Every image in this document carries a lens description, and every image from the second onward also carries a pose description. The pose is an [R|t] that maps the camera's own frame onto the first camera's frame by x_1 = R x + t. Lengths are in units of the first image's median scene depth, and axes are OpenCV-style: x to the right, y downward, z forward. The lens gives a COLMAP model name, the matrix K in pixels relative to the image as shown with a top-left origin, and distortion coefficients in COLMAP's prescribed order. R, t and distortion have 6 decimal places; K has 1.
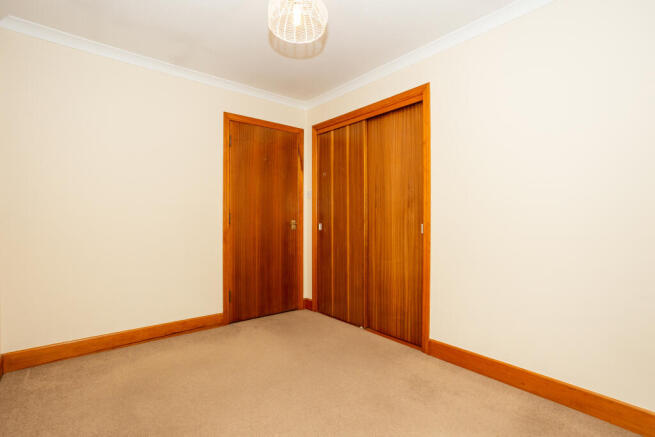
lens RADIAL K [[318.4, 0, 327.5], [0, 318.4, 218.5], [0, 0, 1]] dist [-0.062734, 0.000205]
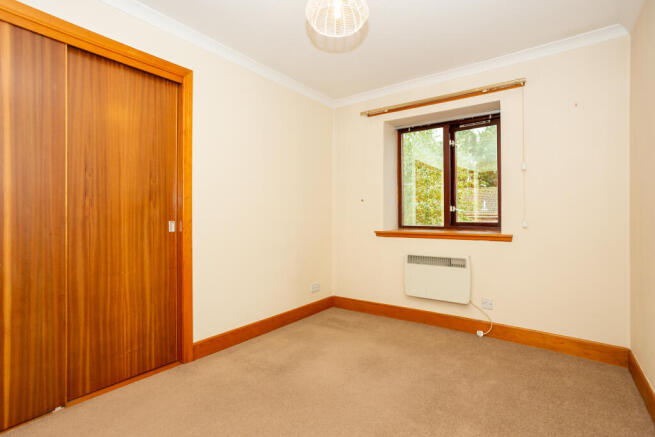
lens RADIAL K [[316.2, 0, 327.5], [0, 316.2, 218.5], [0, 0, 1]] dist [-0.004259, -0.000221]
pose [[-0.253950, 0.001869, 0.967215, -0.630581], [0.005811, 0.999983, -0.000406, 0.011499], [-0.967200, 0.005517, -0.253957, 0.769453]]
